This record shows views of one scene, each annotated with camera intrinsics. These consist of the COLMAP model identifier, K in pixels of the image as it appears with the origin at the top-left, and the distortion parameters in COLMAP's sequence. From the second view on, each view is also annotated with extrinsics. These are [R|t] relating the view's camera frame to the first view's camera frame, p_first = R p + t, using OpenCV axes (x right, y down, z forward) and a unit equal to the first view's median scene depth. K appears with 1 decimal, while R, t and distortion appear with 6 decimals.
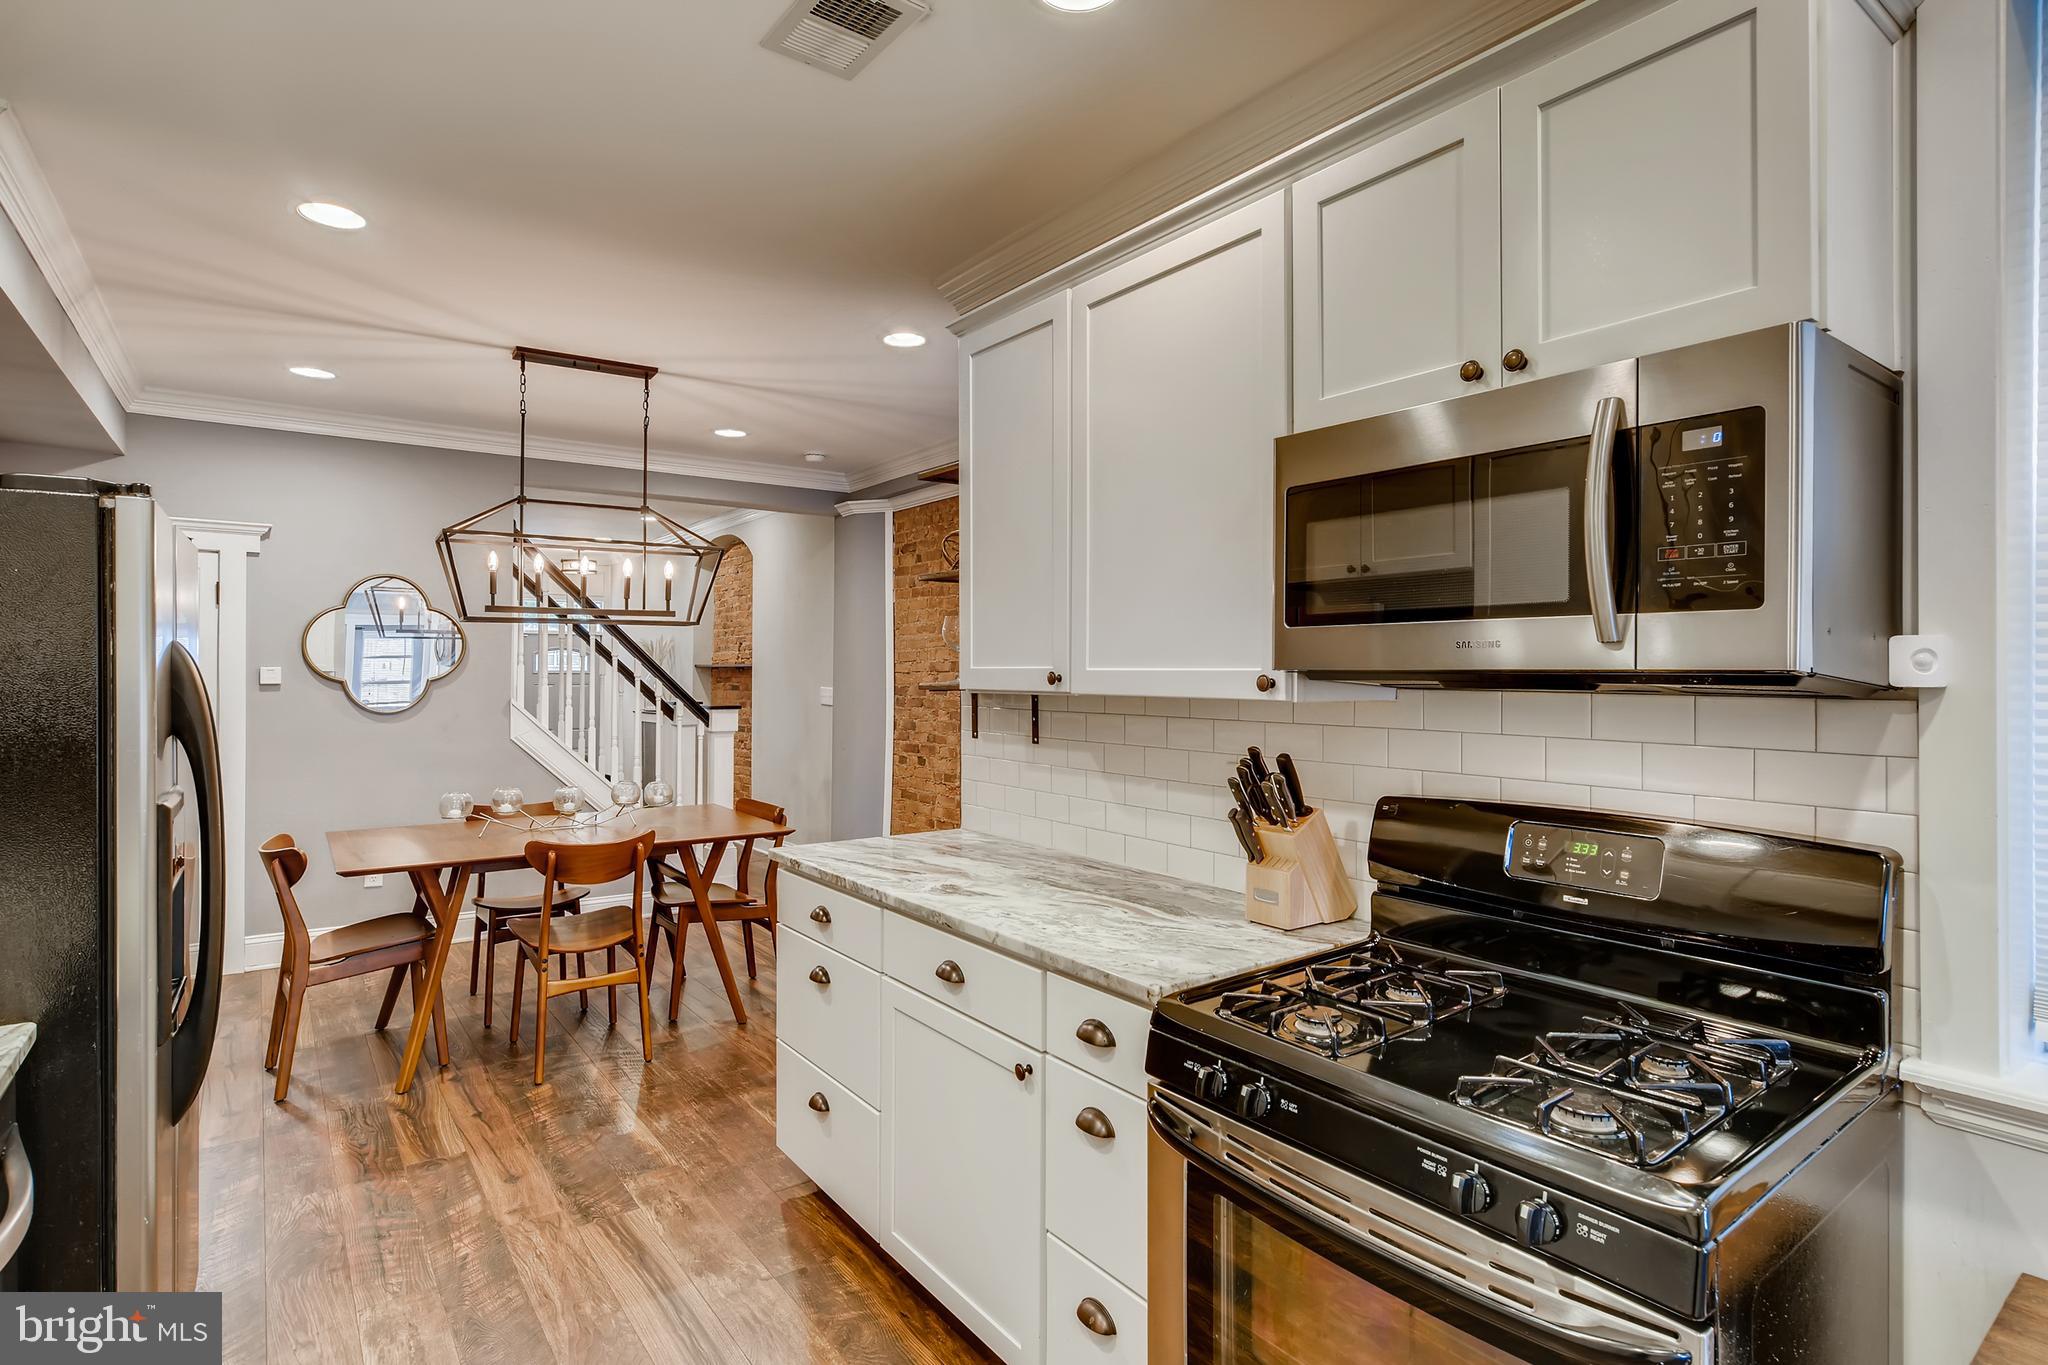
lens RADIAL K [[1038.0, 0, 1045.0], [0, 1038.0, 666.8], [0, 0, 1]] dist [-0.001968, 0.003427]
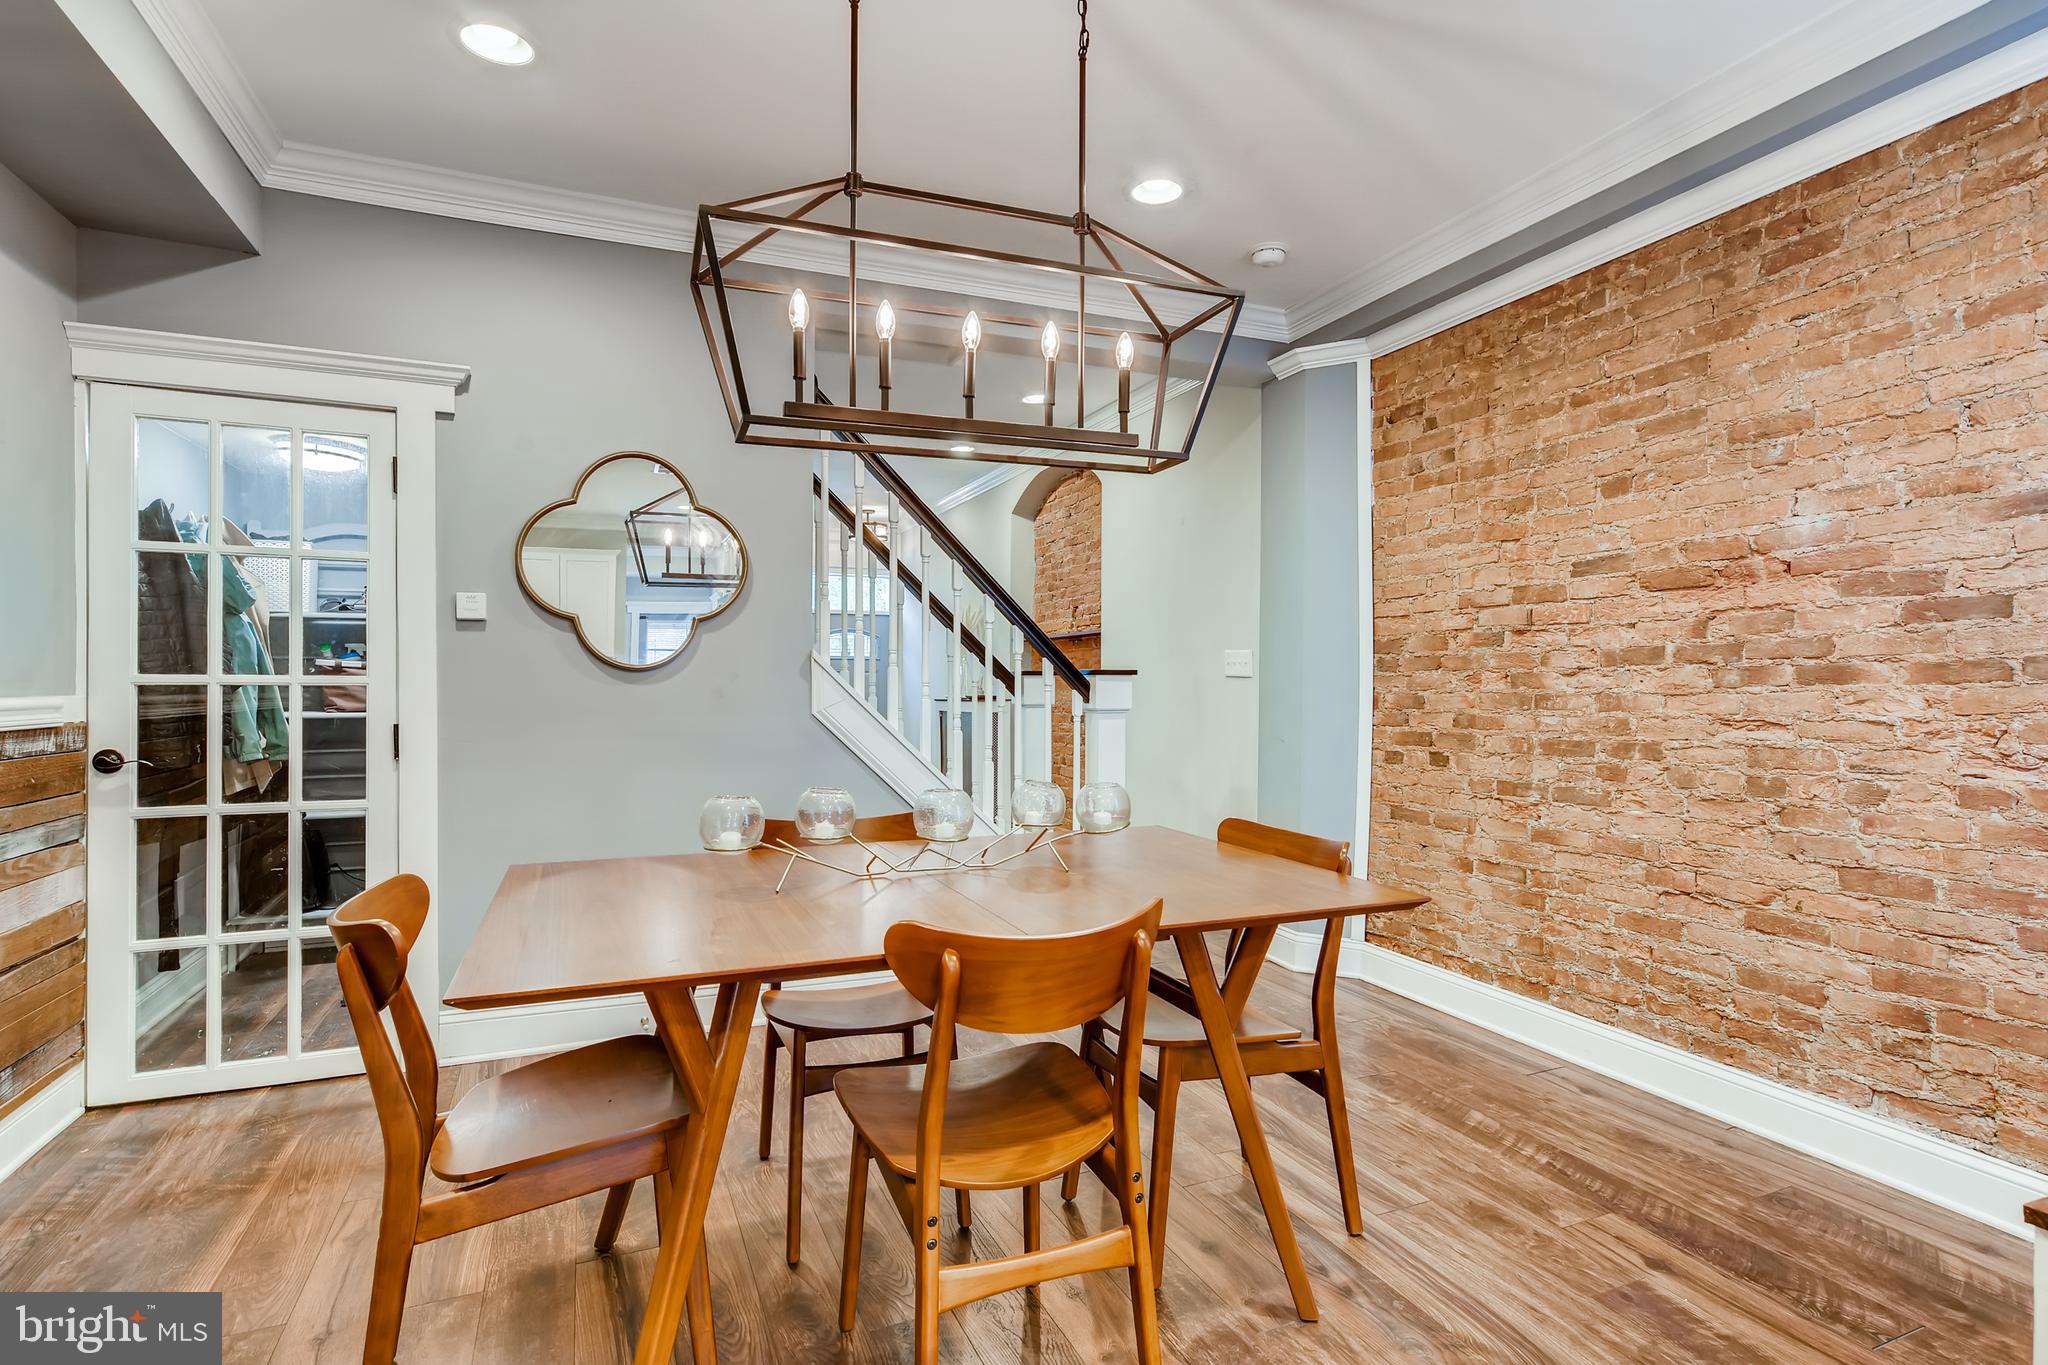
lens RADIAL K [[1038.0, 0, 1050.7], [0, 1038.0, 690.6], [0, 0, 1]] dist [-0.001968, 0.003427]
pose [[0.974974, -0.000041, -0.222317, -0.304189], [0.002573, 0.999935, 0.011100, 0.064910], [0.222302, -0.011394, 0.974911, 0.542589]]
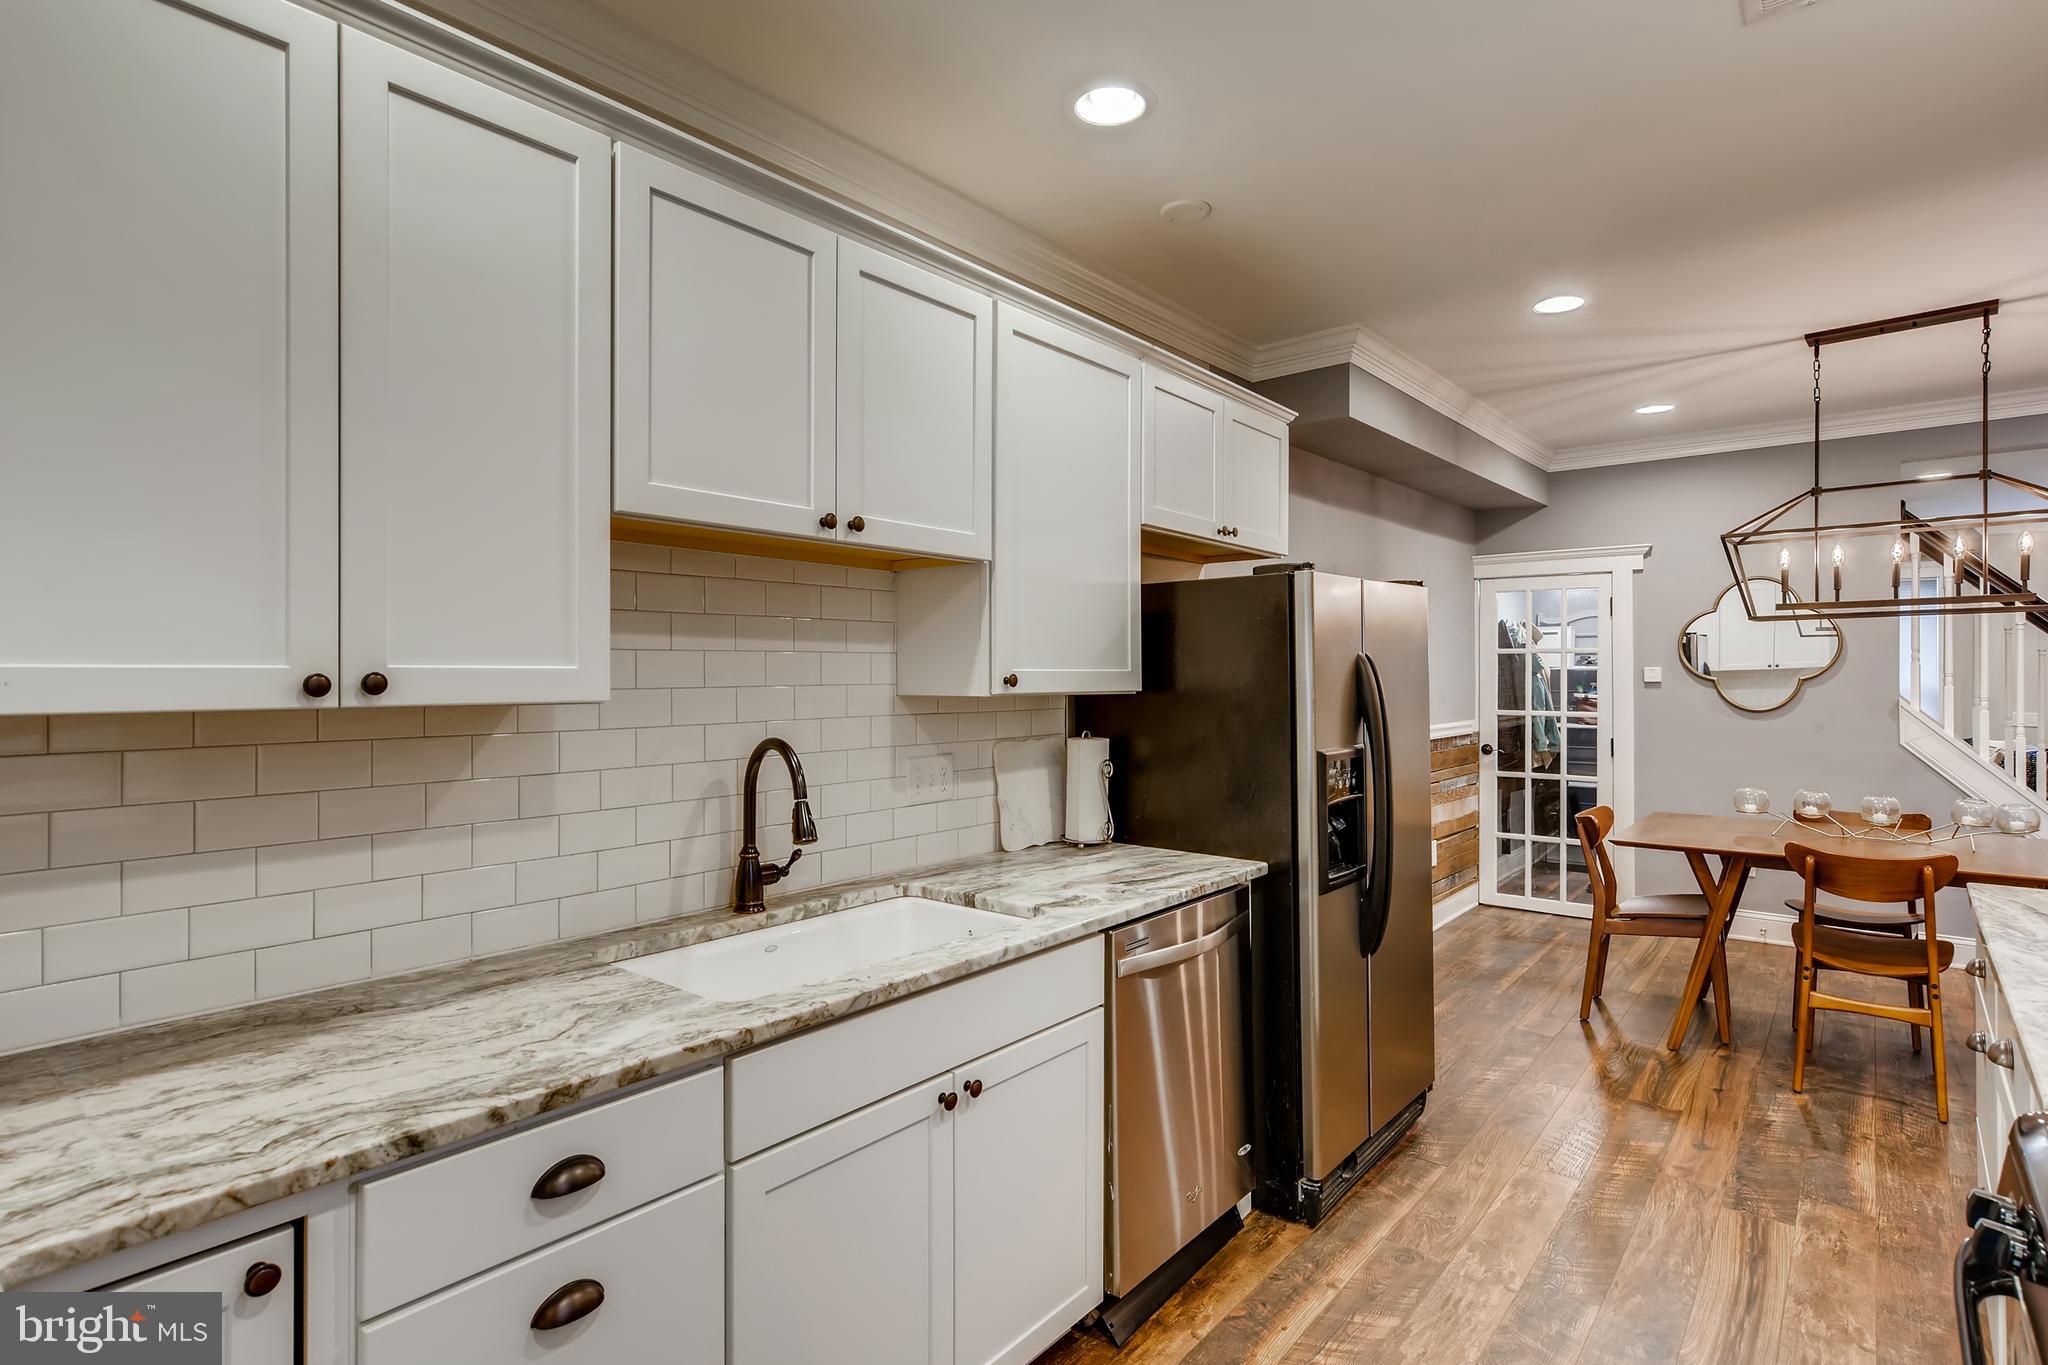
lens RADIAL K [[1038.0, 0, 1012.2], [0, 1038.0, 669.8], [0, 0, 1]] dist [-0.001968, 0.003427]
pose [[0.228996, -0.006680, -0.973405, 0.255388], [0.010061, 0.999939, -0.004495, 0.001446], [0.973375, -0.008764, 0.229049, 0.050721]]
